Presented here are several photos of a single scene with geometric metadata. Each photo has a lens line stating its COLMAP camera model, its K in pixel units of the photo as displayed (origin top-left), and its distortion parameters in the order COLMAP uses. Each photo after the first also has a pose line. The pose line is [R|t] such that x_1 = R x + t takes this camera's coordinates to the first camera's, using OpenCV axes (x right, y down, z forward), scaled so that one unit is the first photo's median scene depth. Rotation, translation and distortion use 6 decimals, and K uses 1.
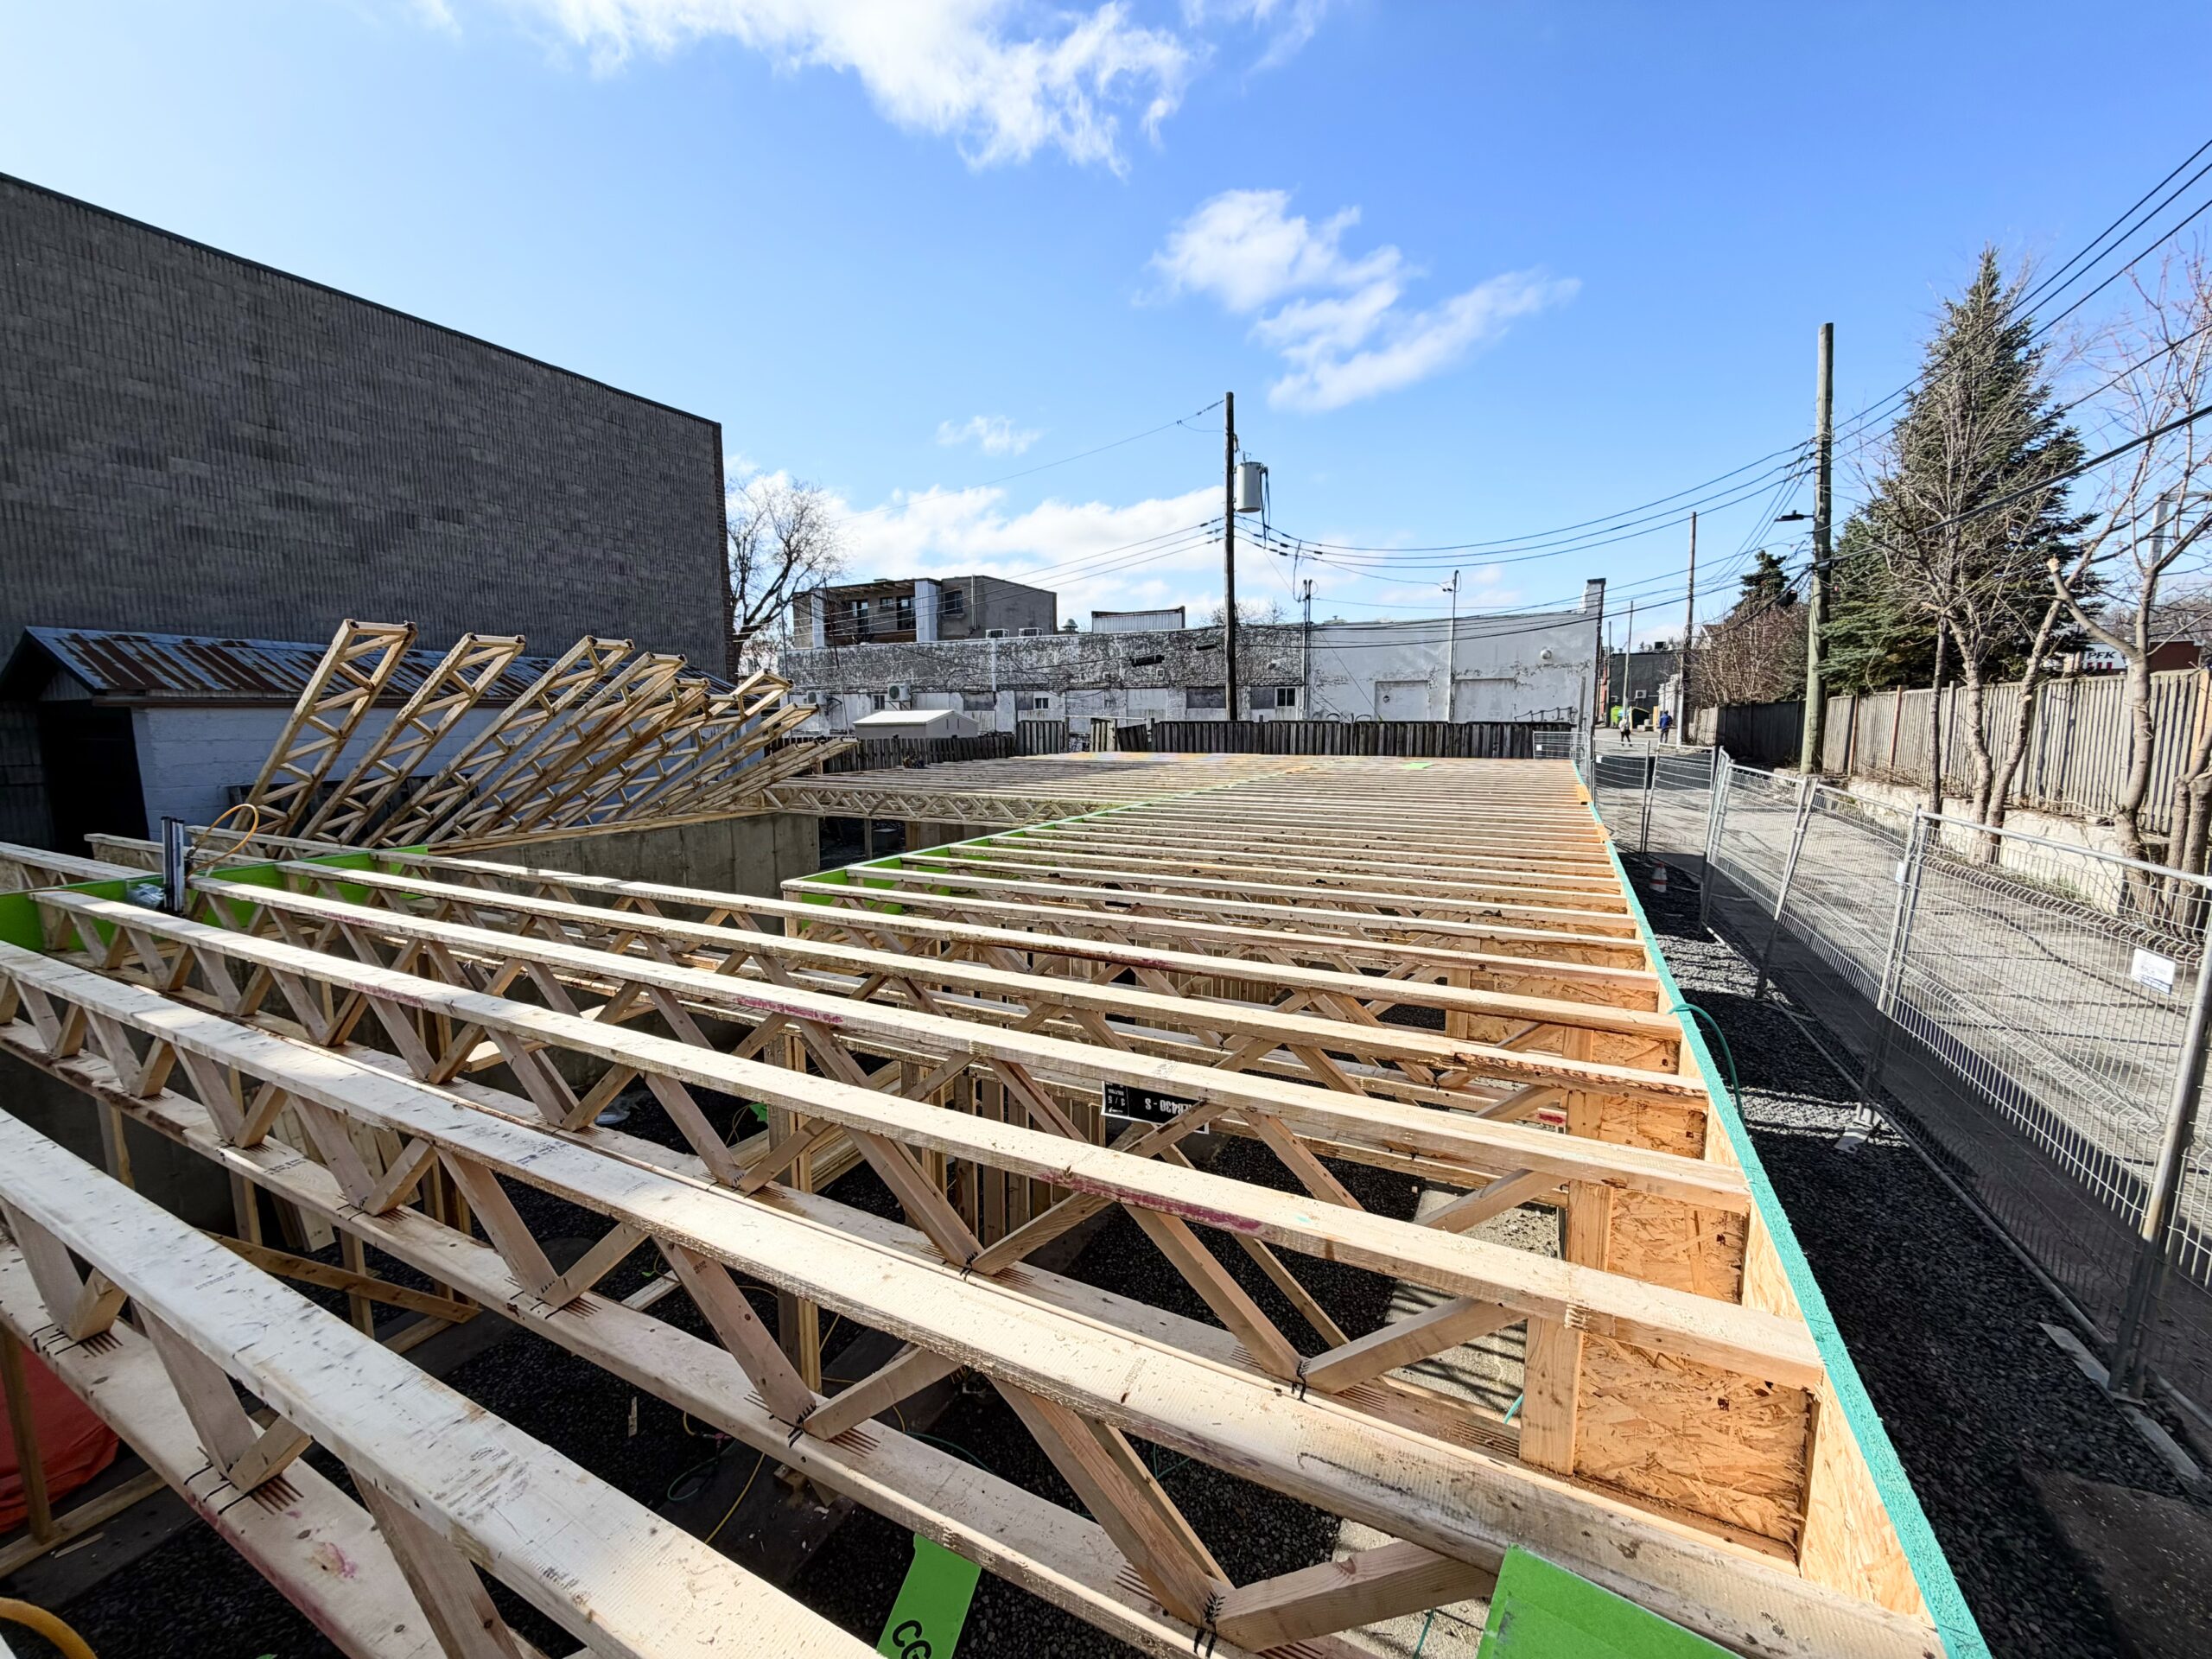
lens RADIAL K [[876.3, 0, 1099.7], [0, 876.3, 824.8], [0, 0, 1]] dist [-0.002165, 0.000139]
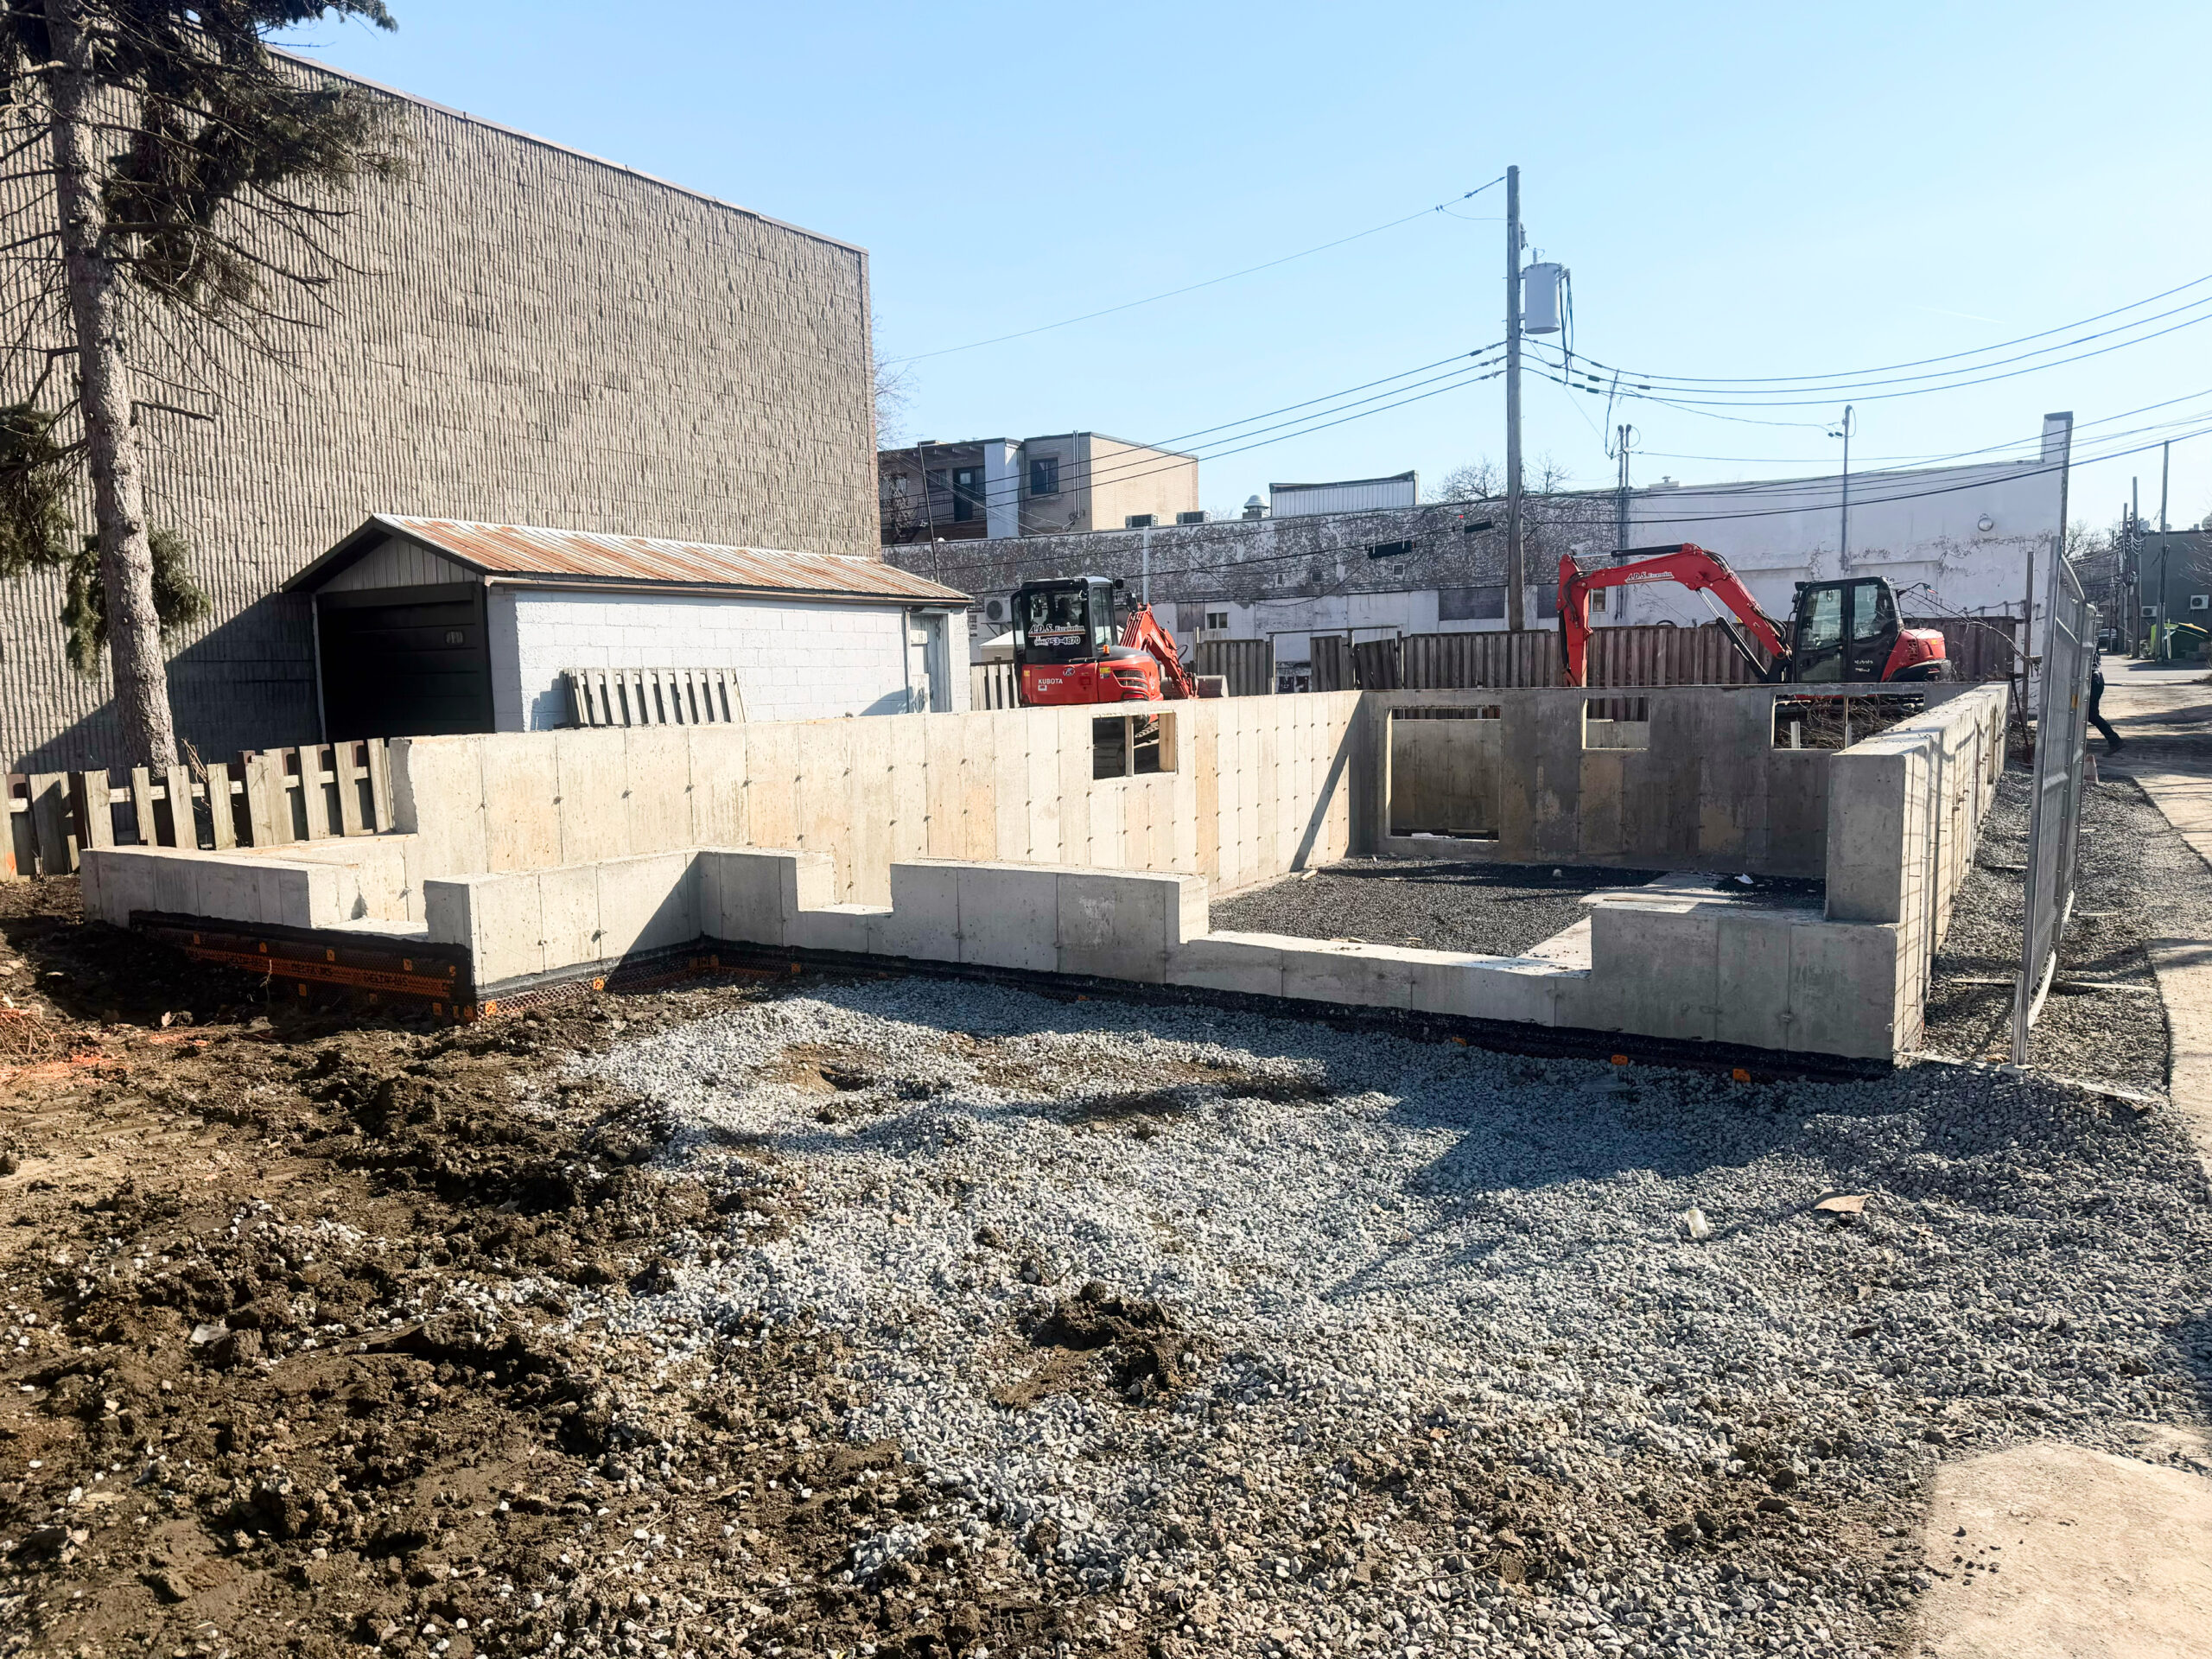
lens RADIAL K [[1557.2, 0, 1110.0], [0, 1557.2, 830.3], [0, 0, 1]] dist [0.008094, -0.001529]
pose [[0.997936, -0.012855, -0.062918, -0.096202], [0.011424, 0.999669, -0.023057, 0.063302], [0.063194, 0.022290, 0.997752, -0.247884]]
